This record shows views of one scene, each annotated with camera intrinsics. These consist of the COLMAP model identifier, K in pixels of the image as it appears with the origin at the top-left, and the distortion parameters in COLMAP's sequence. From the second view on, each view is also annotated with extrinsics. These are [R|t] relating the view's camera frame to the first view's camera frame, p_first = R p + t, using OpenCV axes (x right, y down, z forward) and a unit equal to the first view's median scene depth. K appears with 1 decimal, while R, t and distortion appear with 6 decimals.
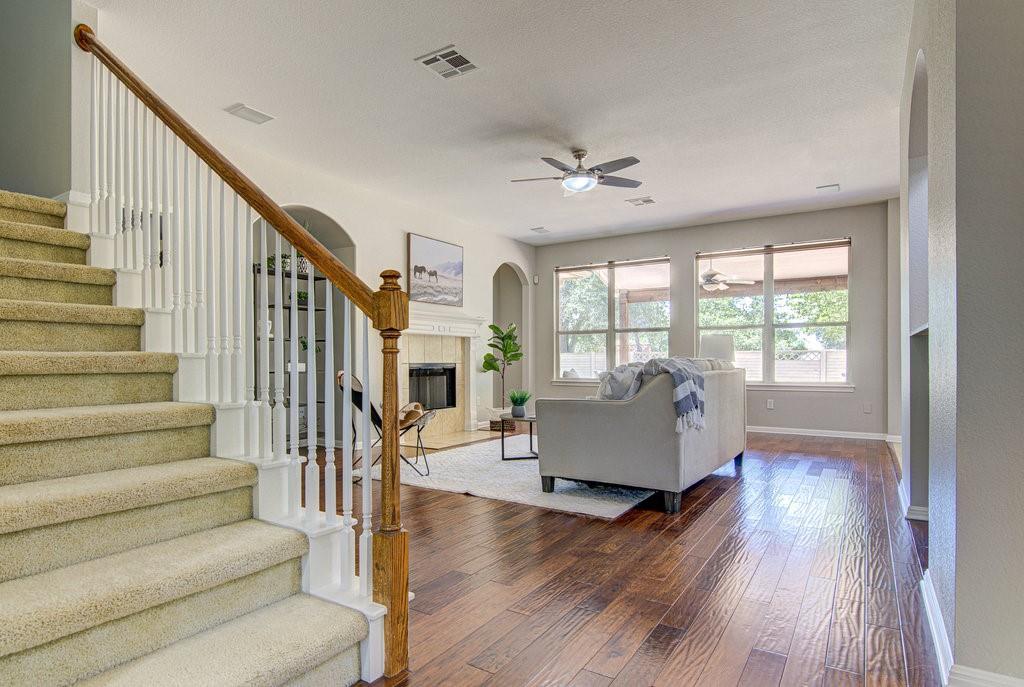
lens RADIAL K [[555.4, 0, 512.5], [0, 555.4, 359.9], [0, 0, 1]] dist [-0.001531, -0.000119]
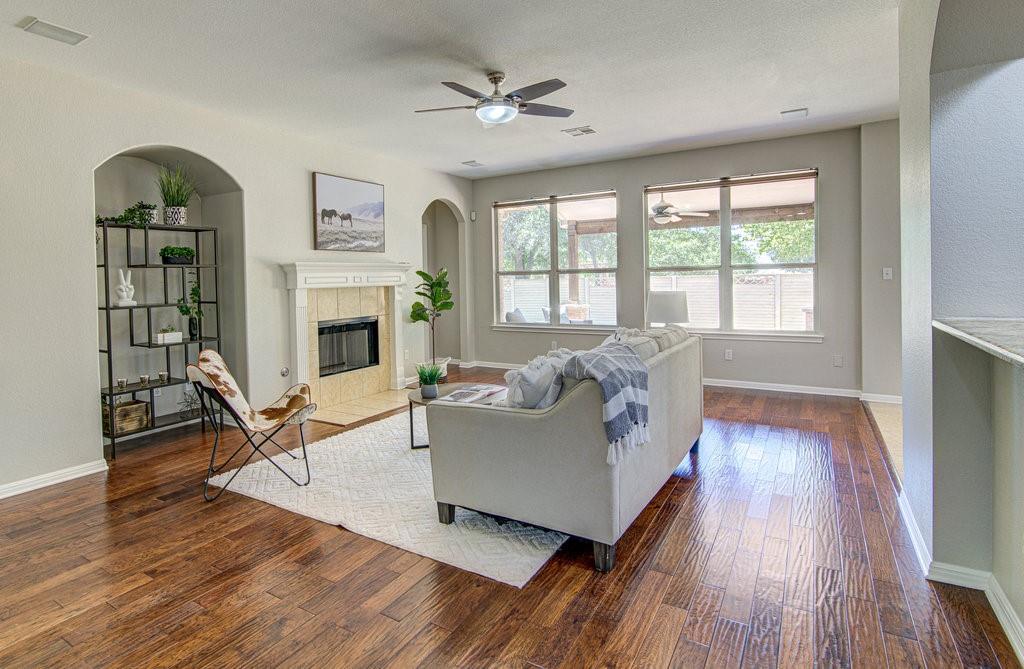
lens RADIAL K [[535.1, 0, 481.0], [0, 535.1, 289.7], [0, 0, 1]] dist [-0.002645, -0.000800]
pose [[0.999768, -0.019667, 0.008729, 0.061536], [0.019506, 0.999643, 0.018252, -0.052228], [-0.009085, -0.018077, 0.999795, 0.149195]]
